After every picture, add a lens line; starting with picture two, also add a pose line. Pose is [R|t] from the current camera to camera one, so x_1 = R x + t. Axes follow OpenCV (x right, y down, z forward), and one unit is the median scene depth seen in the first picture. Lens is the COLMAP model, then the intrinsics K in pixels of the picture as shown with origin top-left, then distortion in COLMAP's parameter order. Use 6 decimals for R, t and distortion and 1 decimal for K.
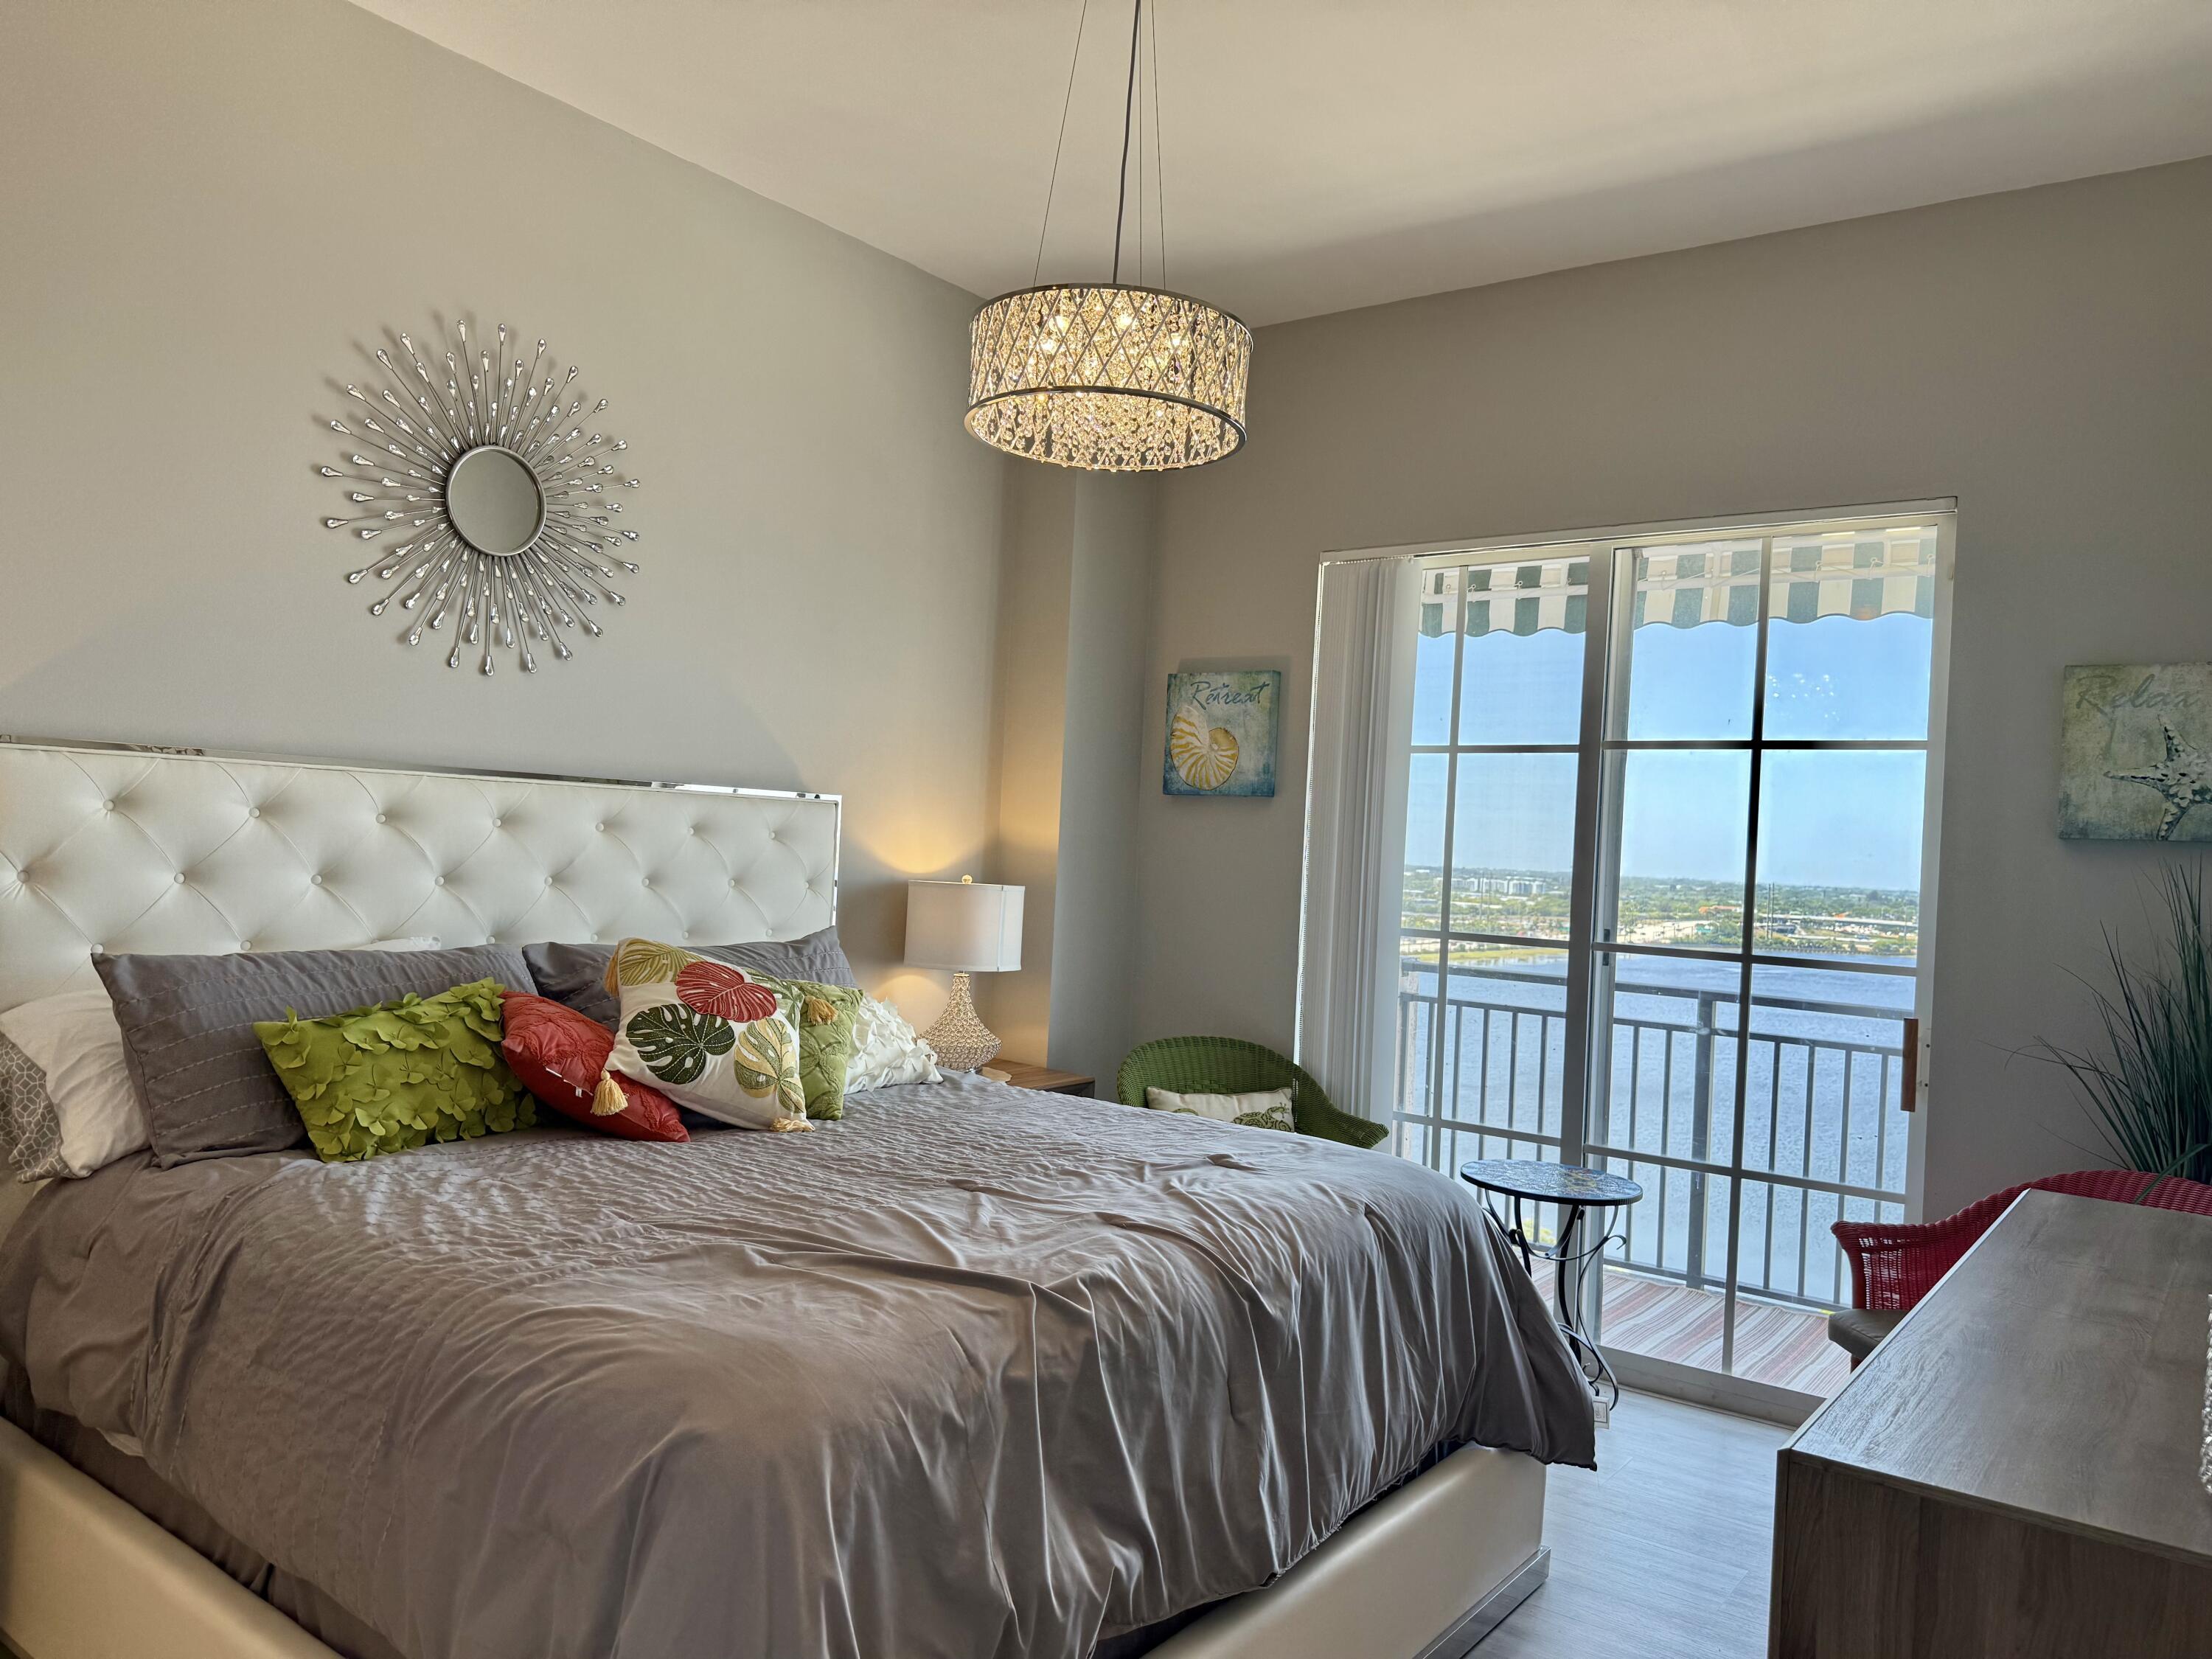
lens RADIAL K [[1564.2, 0, 1070.6], [0, 1564.2, 857.6], [0, 0, 1]] dist [0.059649, -0.075176]
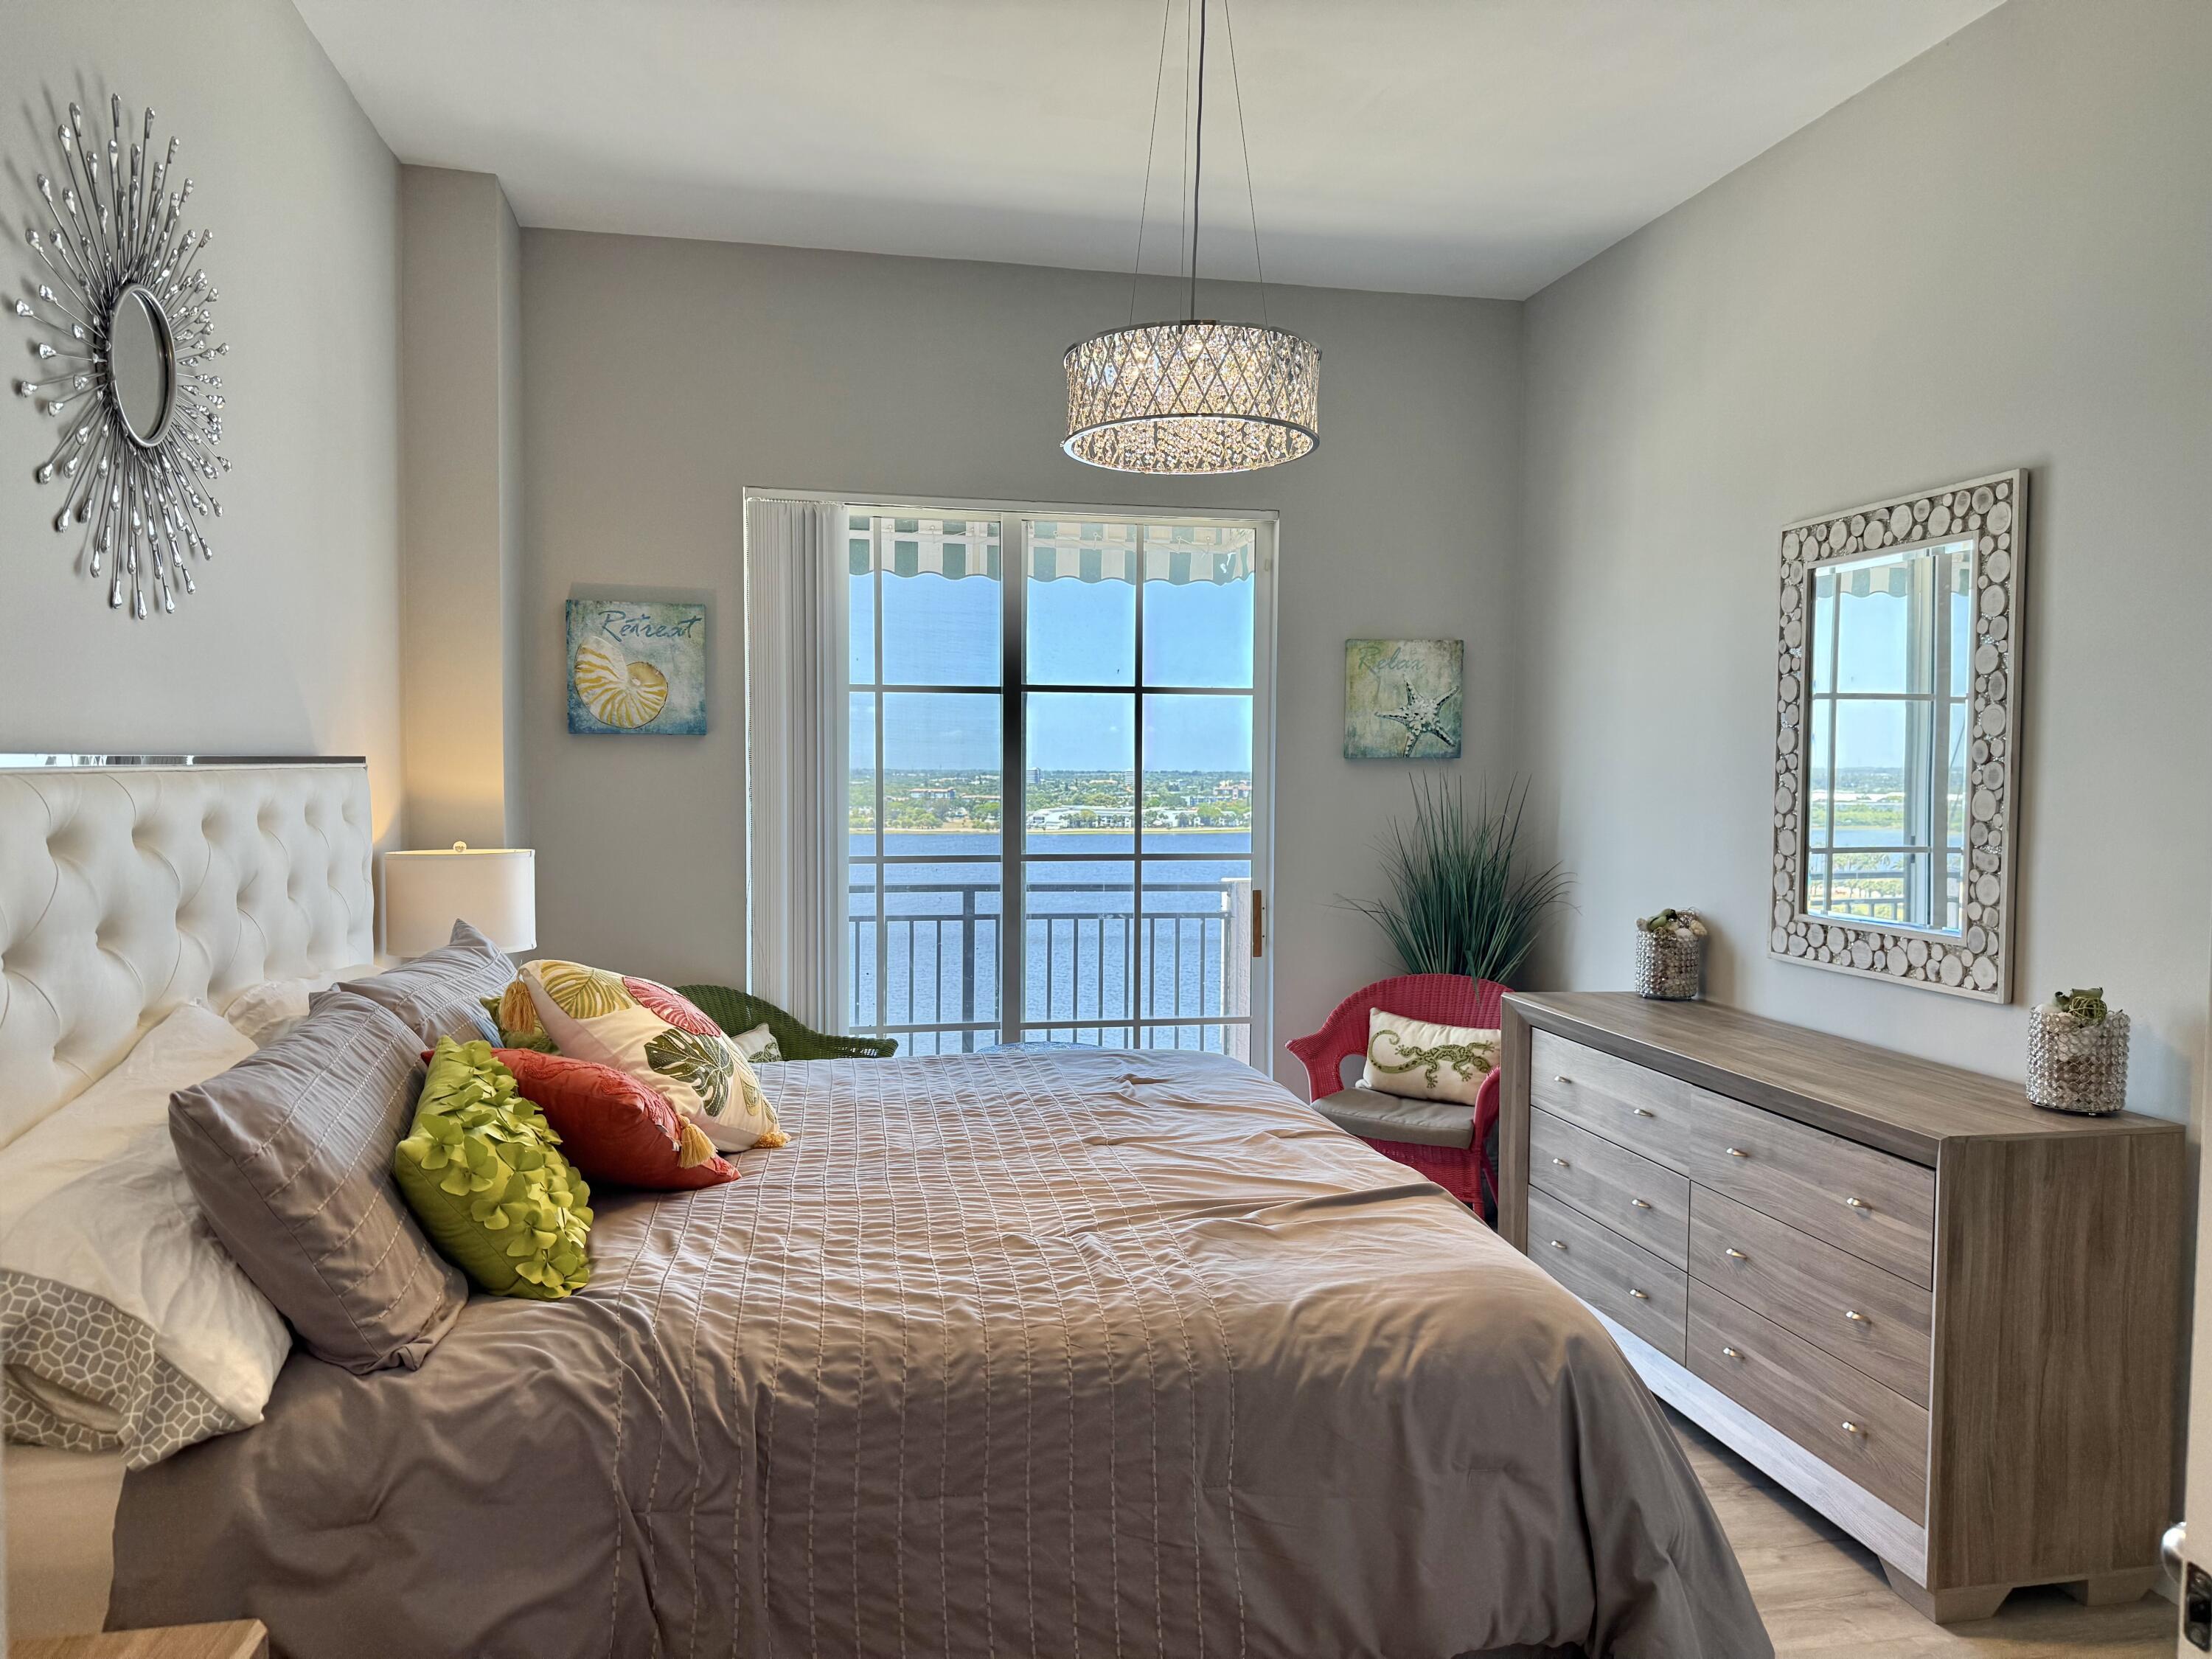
lens RADIAL K [[1564.2, 0, 1106.5], [0, 1564.2, 831.5], [0, 0, 1]] dist [0.059649, -0.075176]
pose [[0.652501, -0.076703, 0.753896, -0.496991], [0.031448, 0.996748, 0.074193, -0.046696], [-0.757135, -0.024702, 0.652791, 0.175790]]
